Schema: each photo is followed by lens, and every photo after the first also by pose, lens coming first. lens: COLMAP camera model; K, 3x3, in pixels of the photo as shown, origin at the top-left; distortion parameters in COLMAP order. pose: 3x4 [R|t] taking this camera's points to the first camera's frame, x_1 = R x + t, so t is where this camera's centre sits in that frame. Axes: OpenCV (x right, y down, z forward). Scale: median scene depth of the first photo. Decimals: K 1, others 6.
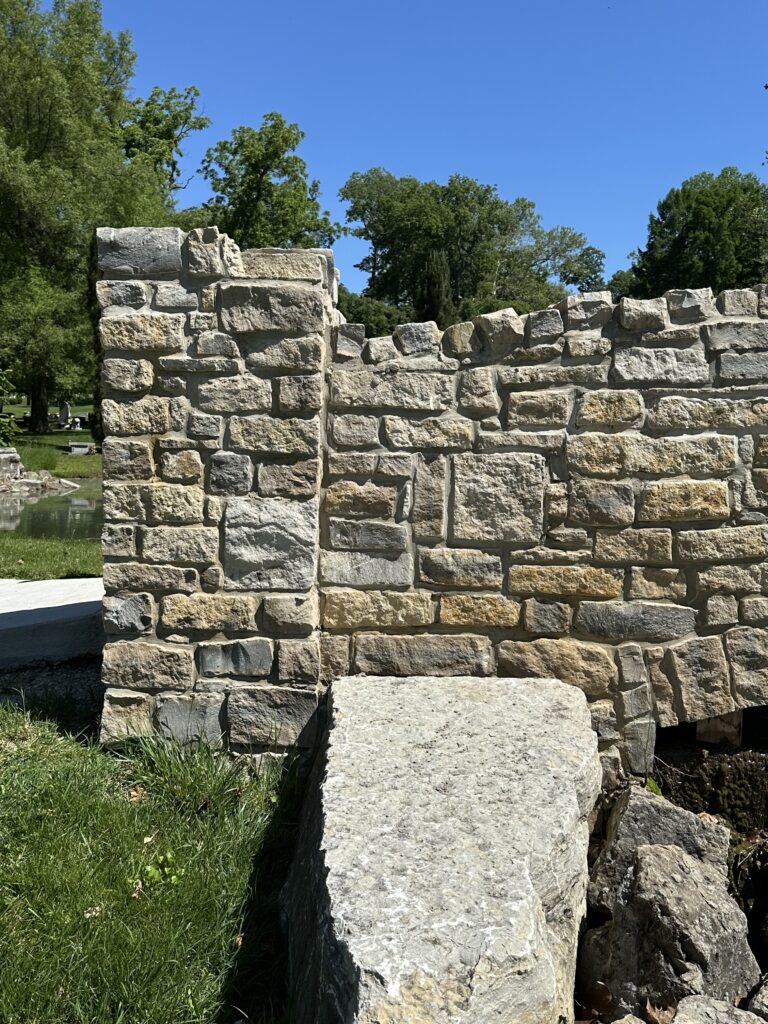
lens RADIAL K [[1003.8, 0, 403.2], [0, 1003.8, 515.4], [0, 0, 1]] dist [0.199249, -0.423511]
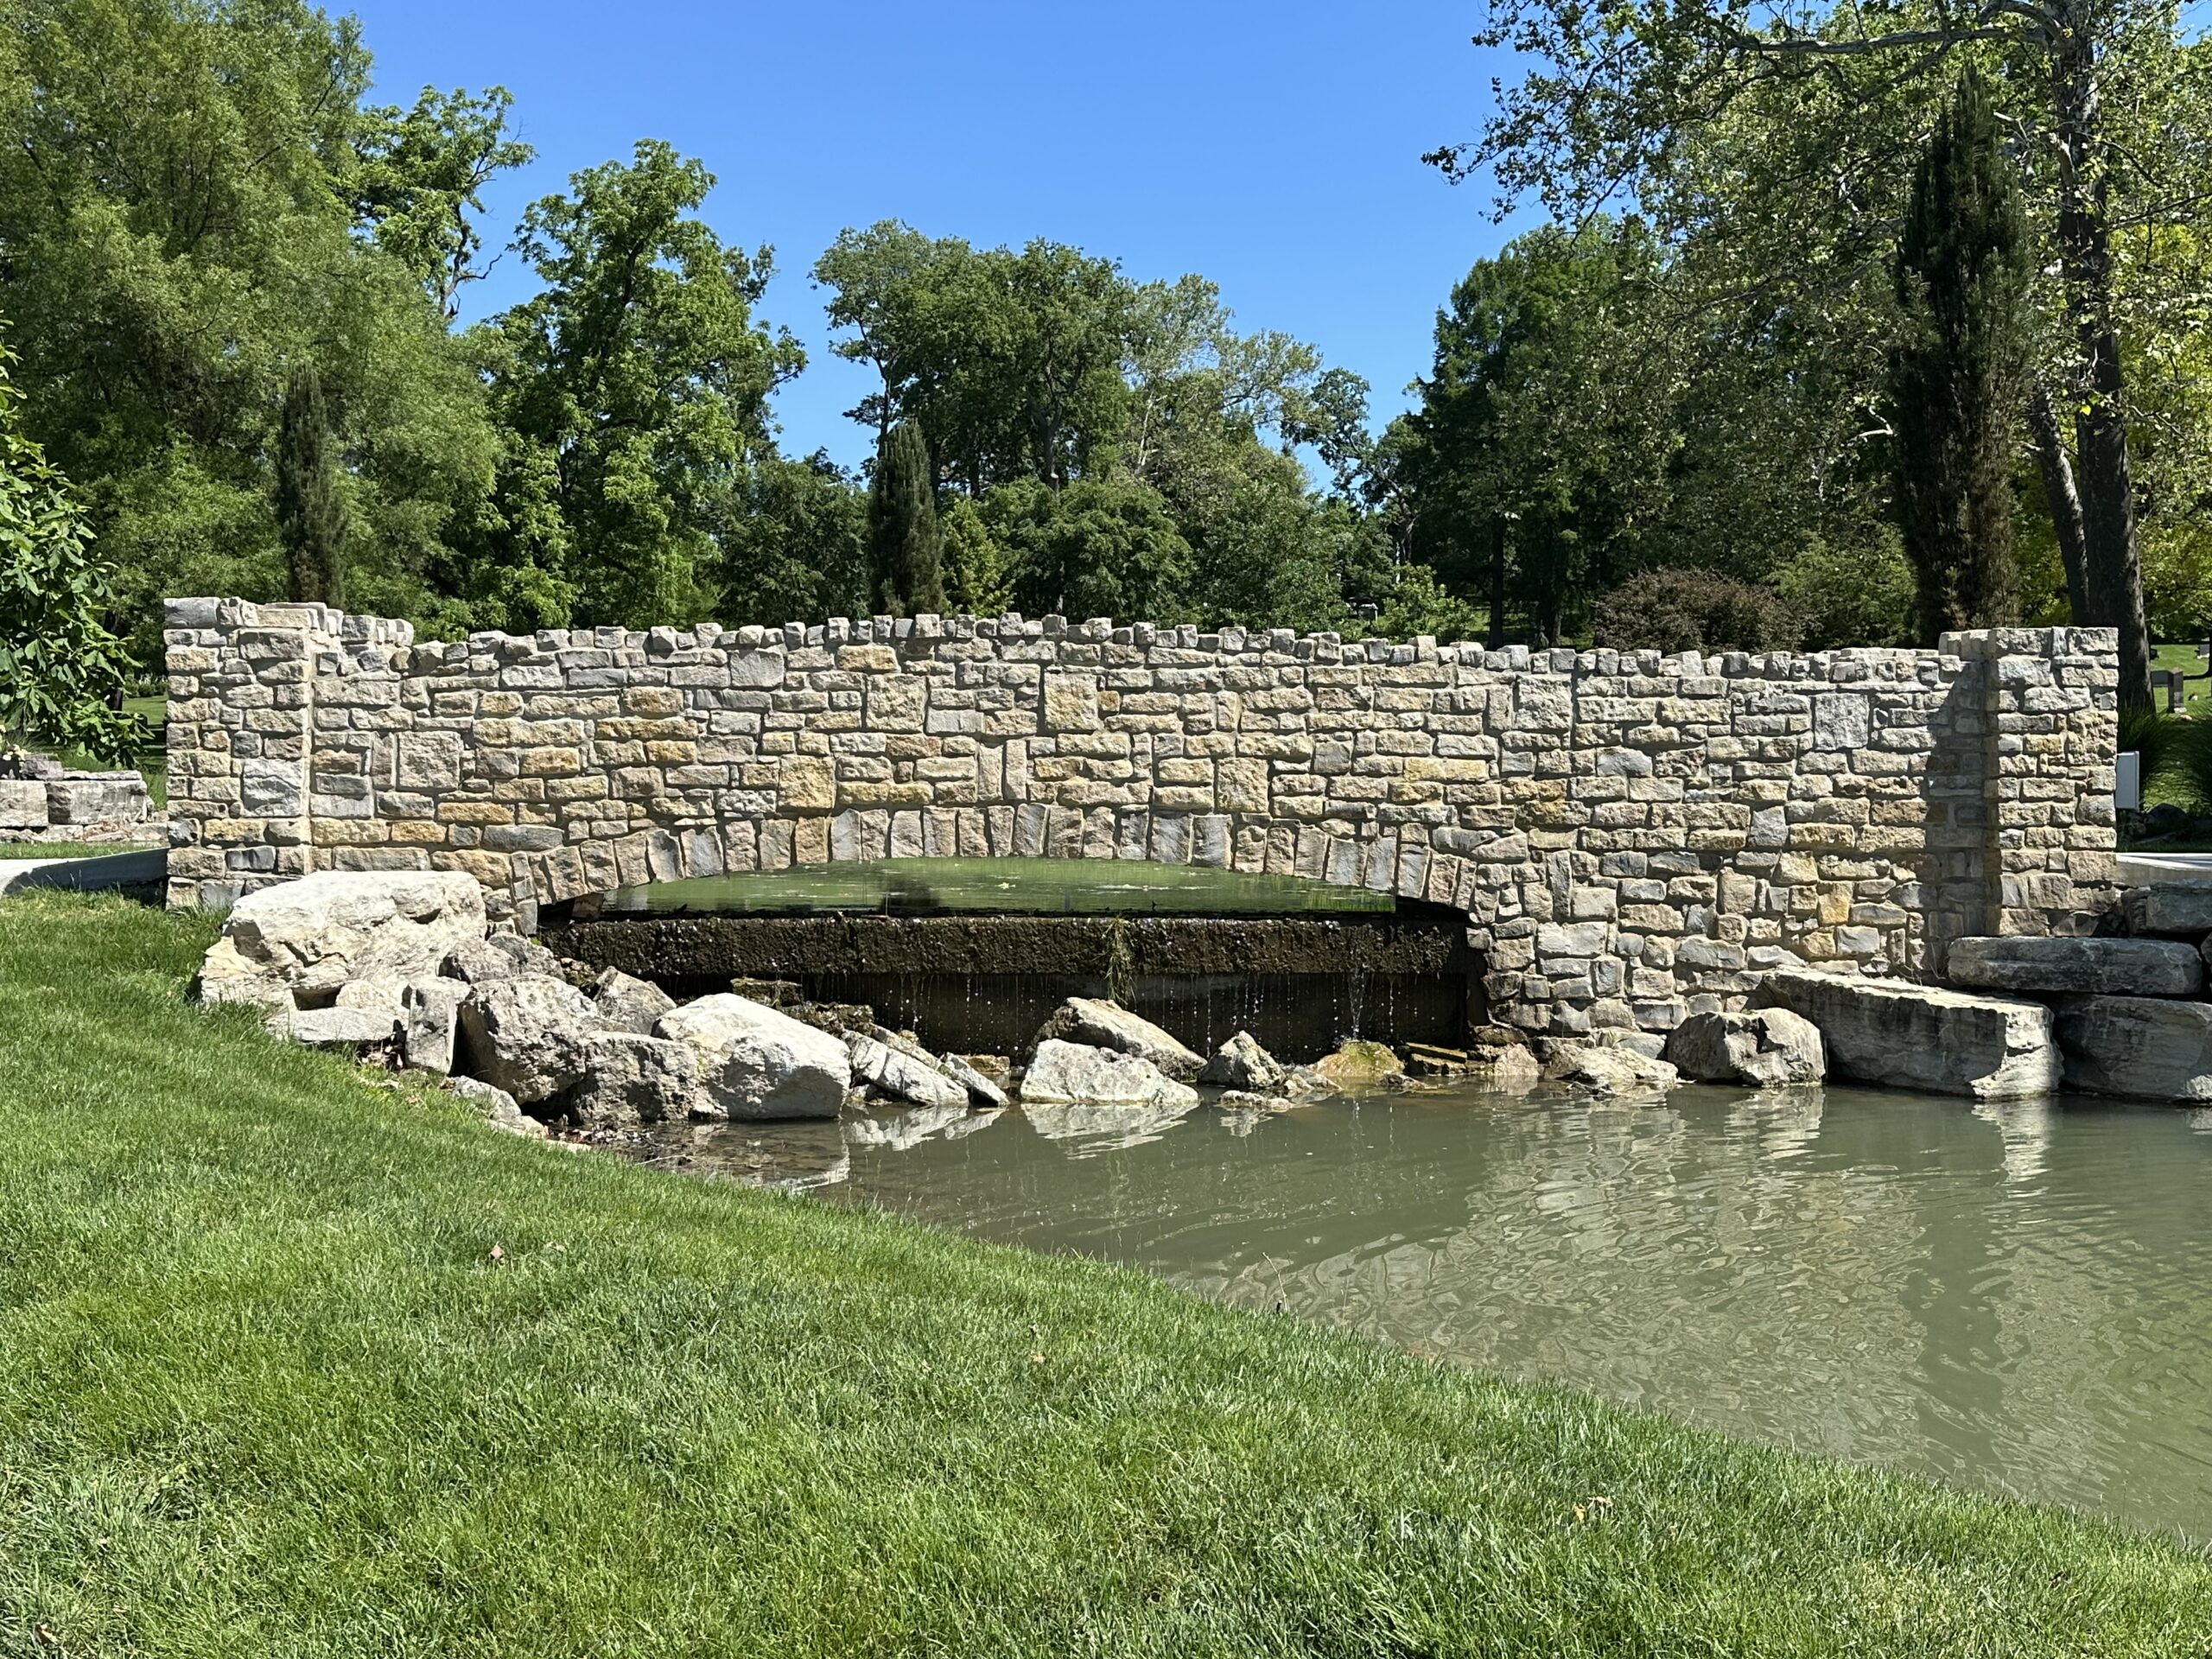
lens RADIAL K [[2168.5, 0, 1106.0], [0, 2168.5, 829.5], [0, 0, 1]] dist [0.199249, -0.423511]
pose [[0.998923, -0.013299, 0.044452, 0.999141], [0.015226, 0.998946, -0.043293, 0.256694], [-0.043829, 0.043923, 0.998073, -2.484298]]
